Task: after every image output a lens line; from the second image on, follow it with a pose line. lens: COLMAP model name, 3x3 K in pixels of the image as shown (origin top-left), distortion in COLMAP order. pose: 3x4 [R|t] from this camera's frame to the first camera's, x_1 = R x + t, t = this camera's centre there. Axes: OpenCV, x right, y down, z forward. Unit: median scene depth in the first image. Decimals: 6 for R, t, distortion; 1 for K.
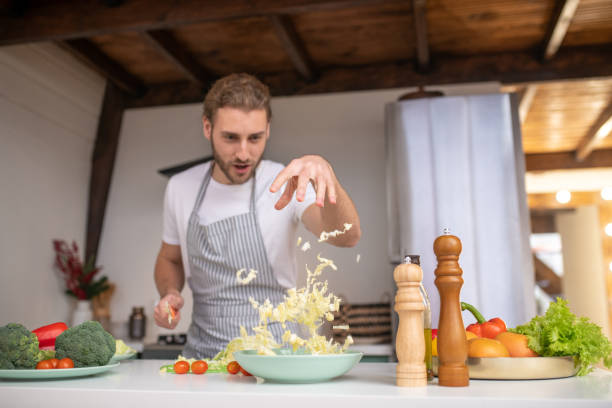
lens RADIAL K [[602.9, 0, 306.0], [0, 602.9, 204.0], [0, 0, 1]] dist [-0.013445, 0.007329]
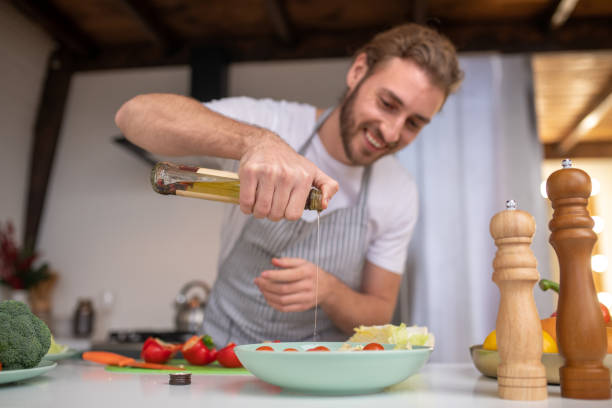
lens RADIAL K [[602.9, 0, 306.0], [0, 602.9, 204.0], [0, 0, 1]] dist [-0.013445, 0.007329]
pose [[0.996892, 0.018090, 0.076671, -0.037411], [-0.017766, 0.999830, -0.004906, 0.036325], [-0.076746, 0.003528, 0.997044, 0.133812]]
